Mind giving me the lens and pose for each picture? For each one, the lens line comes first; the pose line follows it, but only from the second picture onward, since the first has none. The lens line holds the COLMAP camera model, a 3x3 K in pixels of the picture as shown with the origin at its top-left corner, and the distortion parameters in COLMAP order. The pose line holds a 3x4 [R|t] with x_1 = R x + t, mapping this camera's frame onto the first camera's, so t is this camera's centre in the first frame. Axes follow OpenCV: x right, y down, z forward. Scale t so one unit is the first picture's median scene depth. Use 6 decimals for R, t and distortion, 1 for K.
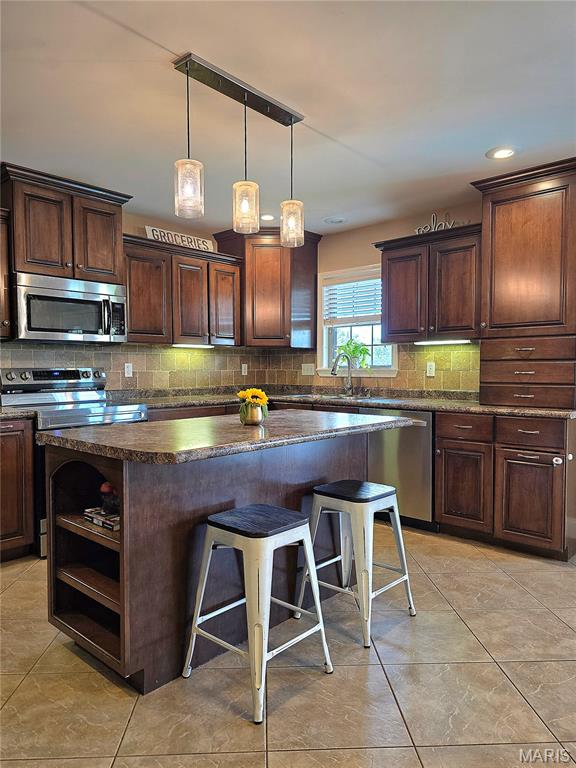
lens RADIAL K [[530.8, 0, 288.0], [0, 530.8, 384.0], [0, 0, 1]] dist [0.040088, -0.001566]
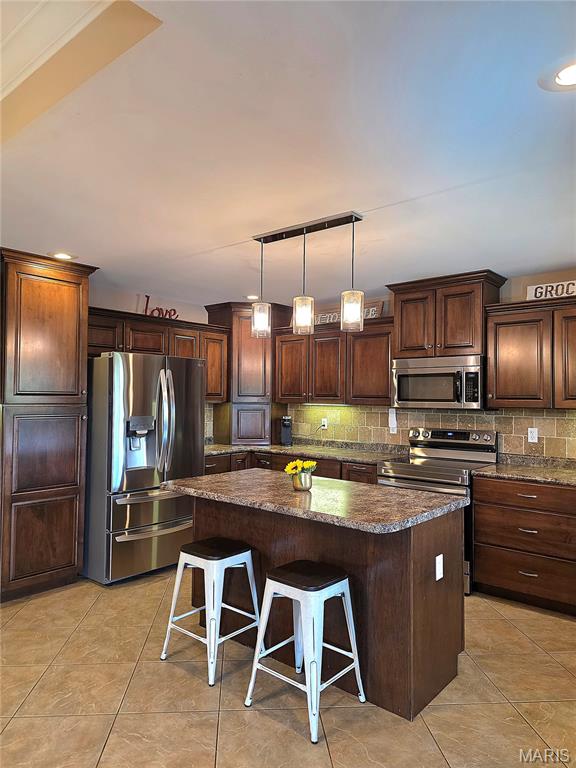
lens RADIAL K [[518.1, 0, 279.2], [0, 518.1, 387.3], [0, 0, 1]] dist [0.075373, -0.079140]
pose [[0.031551, -0.019074, -0.999320, 0.777778], [-0.042508, 0.998888, -0.020408, -0.090374], [0.998598, 0.043123, 0.030705, 0.626914]]
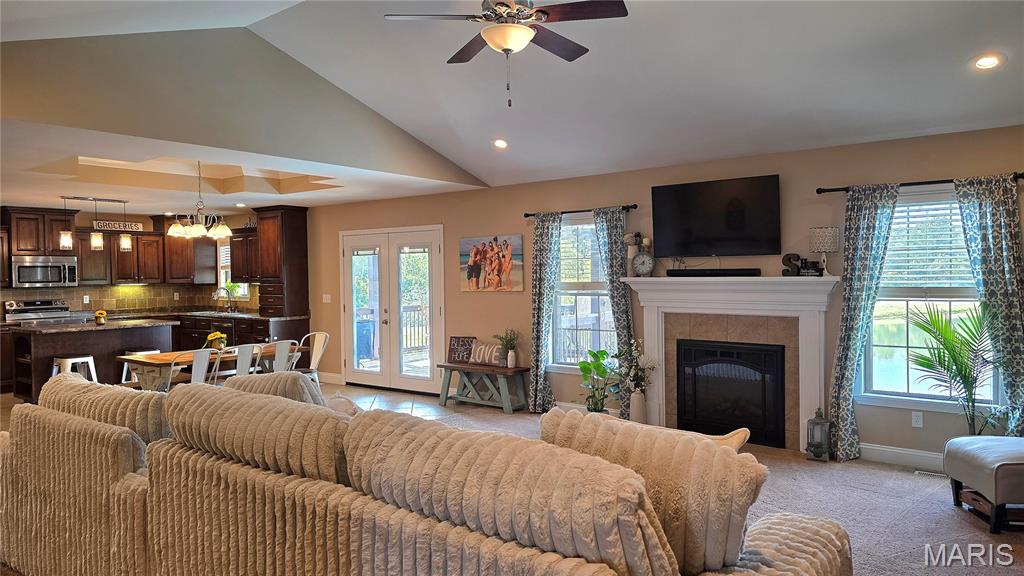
lens RADIAL K [[693.5, 0, 516.0], [0, 693.5, 282.9], [0, 0, 1]] dist [0.044265, -0.001055]
pose [[0.997048, -0.010446, 0.076063, 1.172969], [0.011751, 0.999791, -0.016725, -0.030588], [-0.075872, 0.017569, 0.996963, -1.793836]]
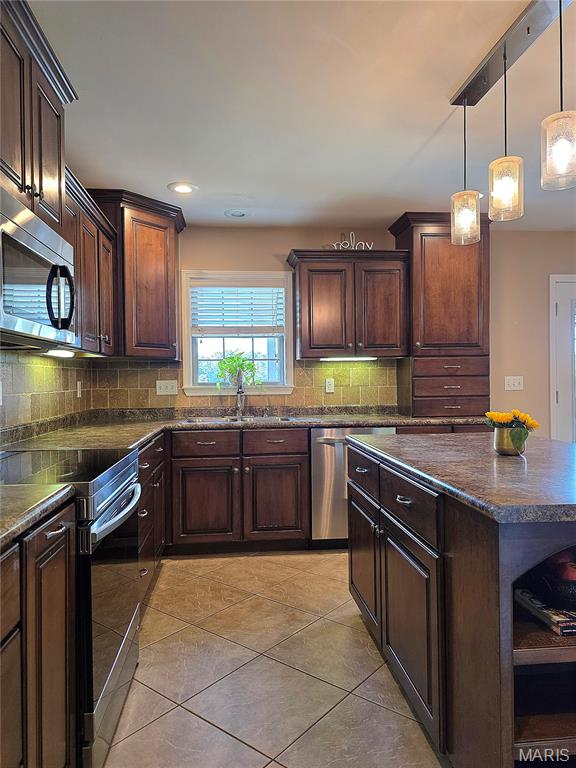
lens RADIAL K [[518.1, 0, 279.2], [0, 518.1, 387.3], [0, 0, 1]] dist [0.075373, -0.079140]
pose [[0.670340, -0.015727, 0.741887, -0.627954], [0.033797, 0.999385, -0.009352, -0.021791], [-0.741284, 0.031342, 0.670460, 0.503505]]
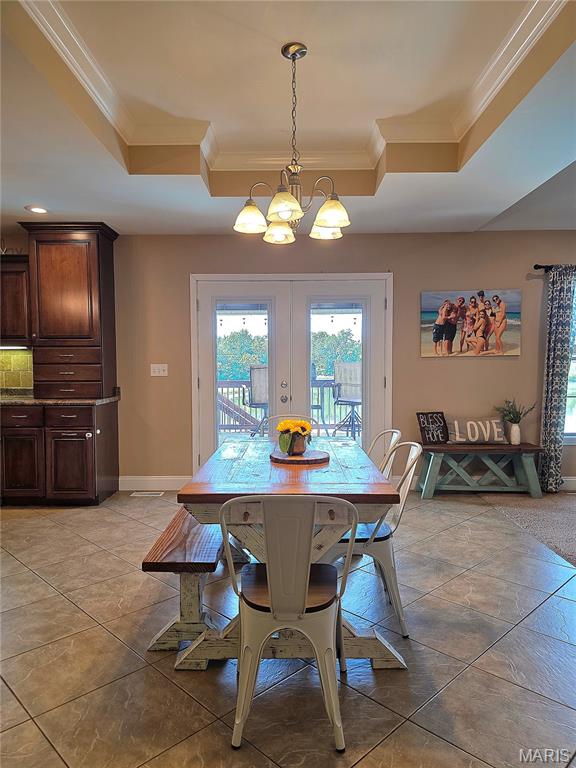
lens RADIAL K [[518.1, 0, 279.2], [0, 518.1, 387.3], [0, 0, 1]] dist [0.075373, -0.079140]
pose [[0.750871, -0.033542, 0.659597, -0.025621], [0.023147, 0.999432, 0.024473, -0.005105], [-0.660044, -0.003108, 0.751221, -0.331956]]
